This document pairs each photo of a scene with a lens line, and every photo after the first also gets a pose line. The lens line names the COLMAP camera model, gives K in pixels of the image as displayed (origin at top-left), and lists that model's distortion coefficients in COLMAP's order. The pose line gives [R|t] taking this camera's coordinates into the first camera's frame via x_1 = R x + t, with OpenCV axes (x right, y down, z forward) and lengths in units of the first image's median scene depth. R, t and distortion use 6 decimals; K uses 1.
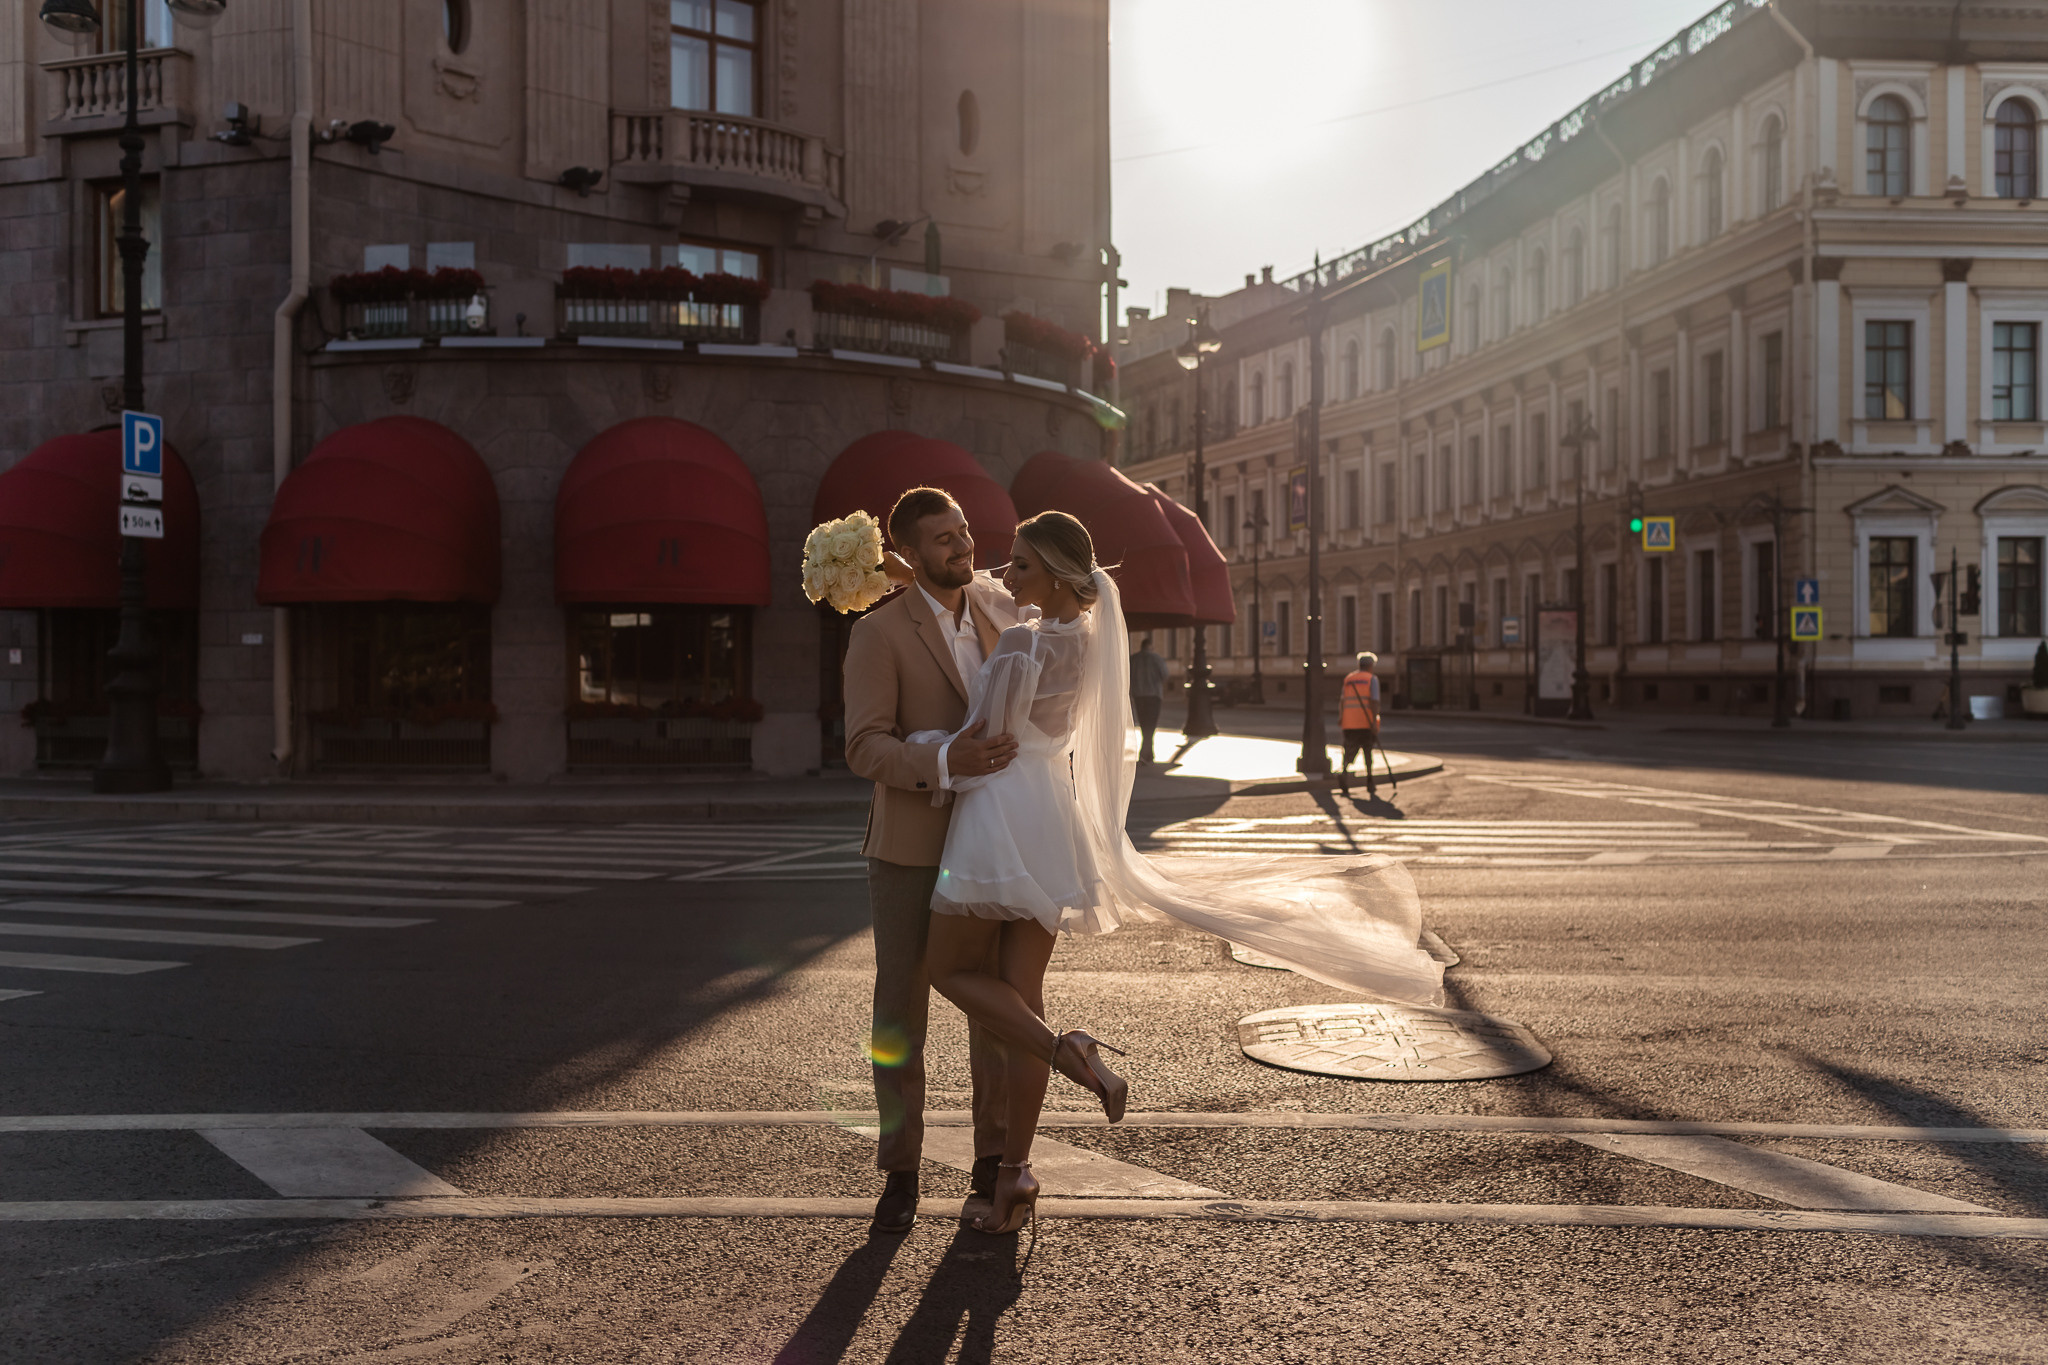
lens RADIAL K [[1931.6, 0, 1028.4], [0, 1931.6, 685.9], [0, 0, 1]] dist [0.004419, 0.000000]
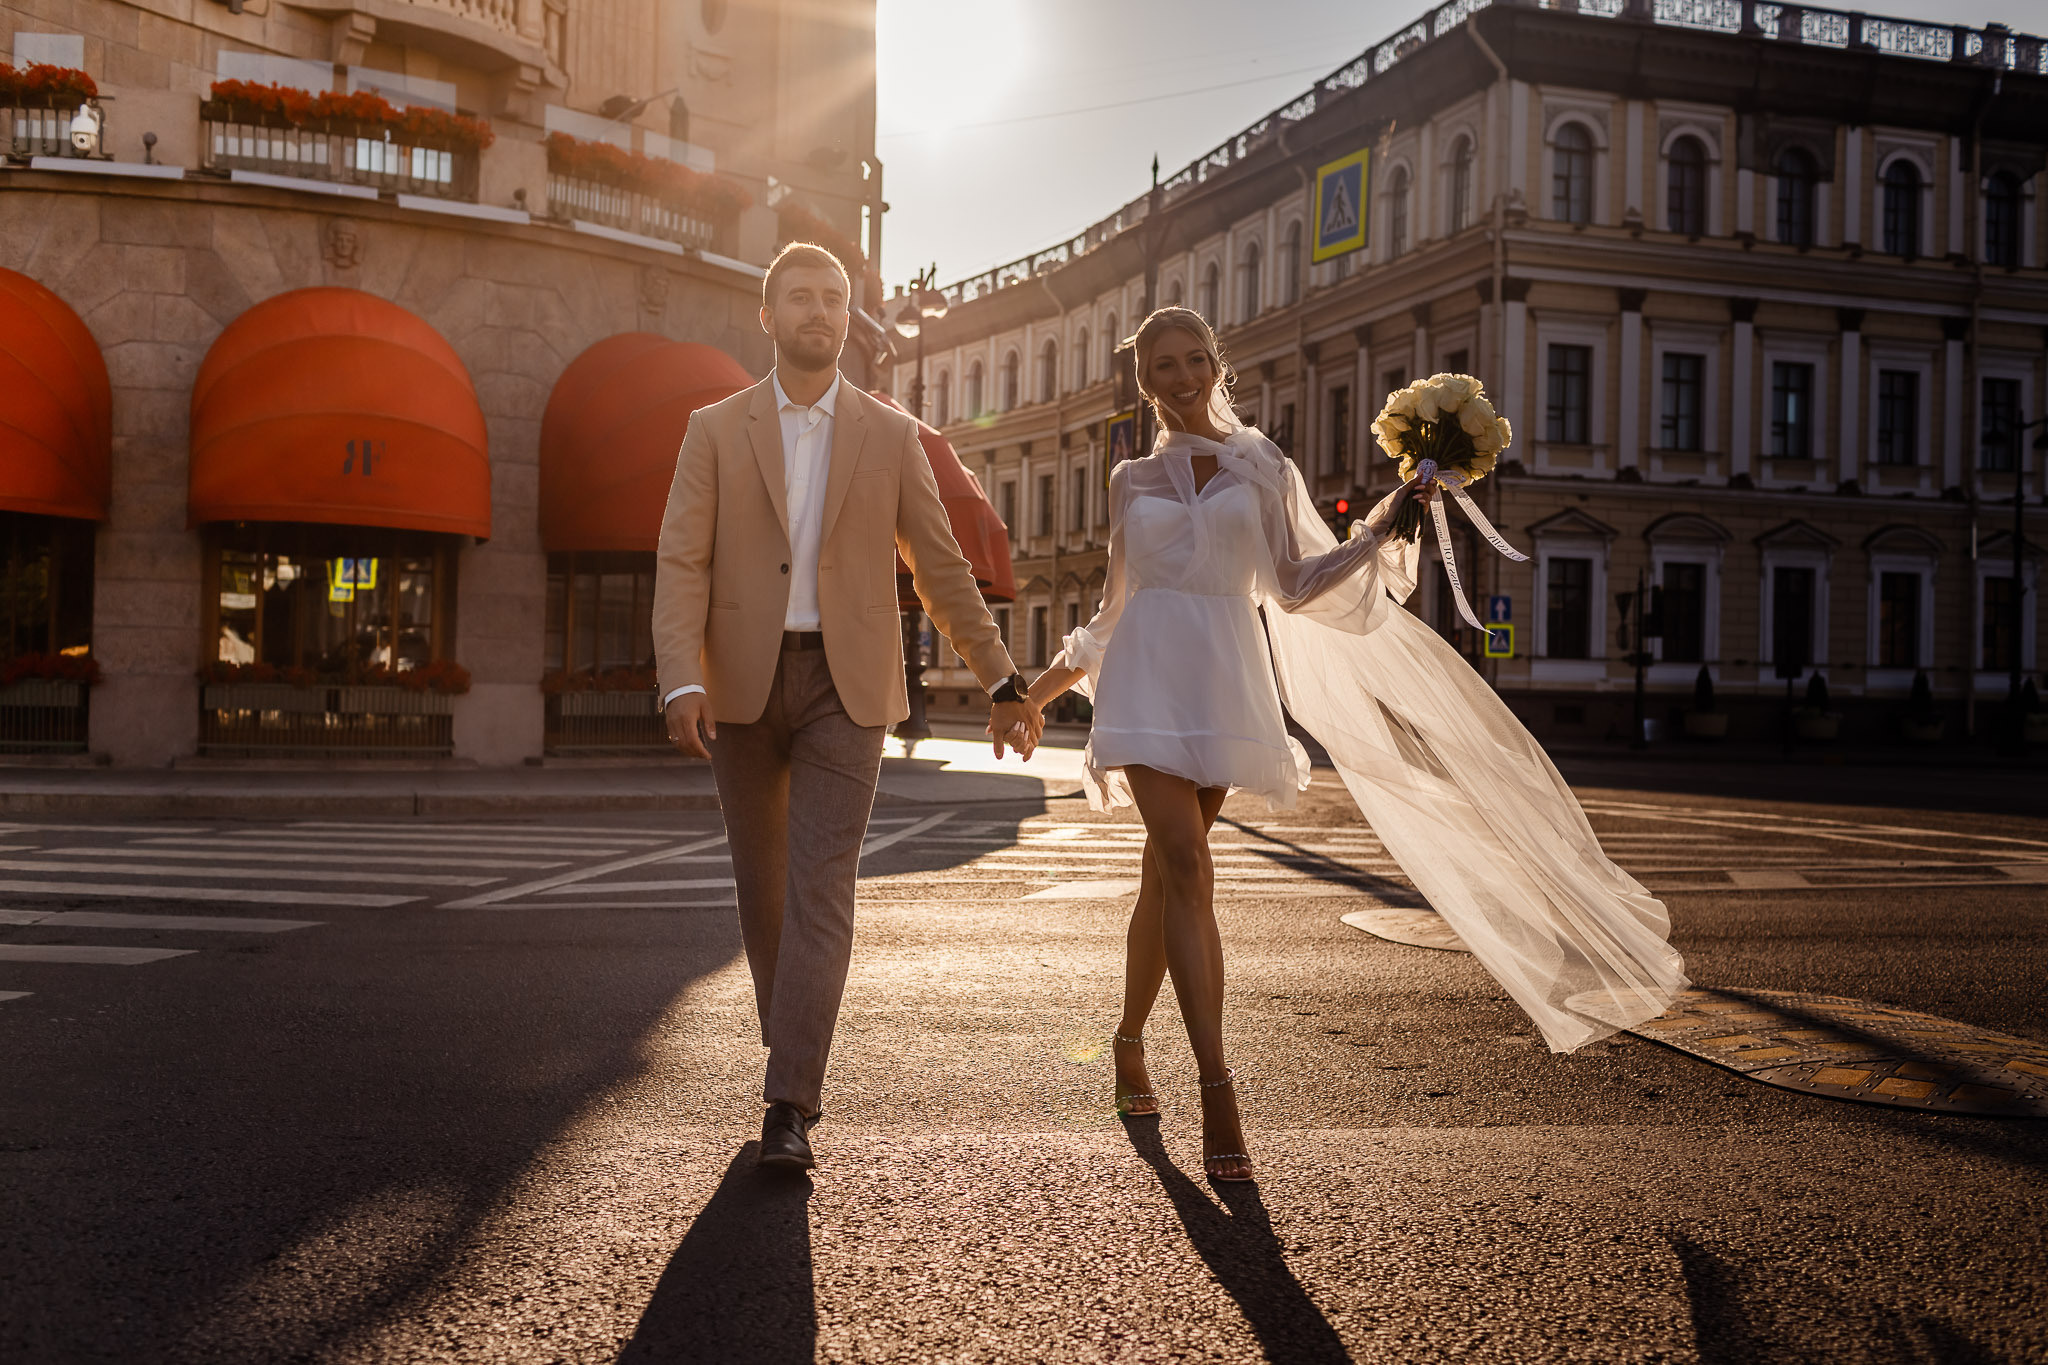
lens RADIAL K [[1931.6, 0, 1035.4], [0, 1931.6, 686.5], [0, 0, 1]] dist [0.004419, 0.000000]
pose [[0.980702, 0.024887, 0.193919, -0.056763], [-0.023527, 0.999680, -0.009317, 0.015179], [-0.194089, 0.004575, 0.980973, 0.172721]]
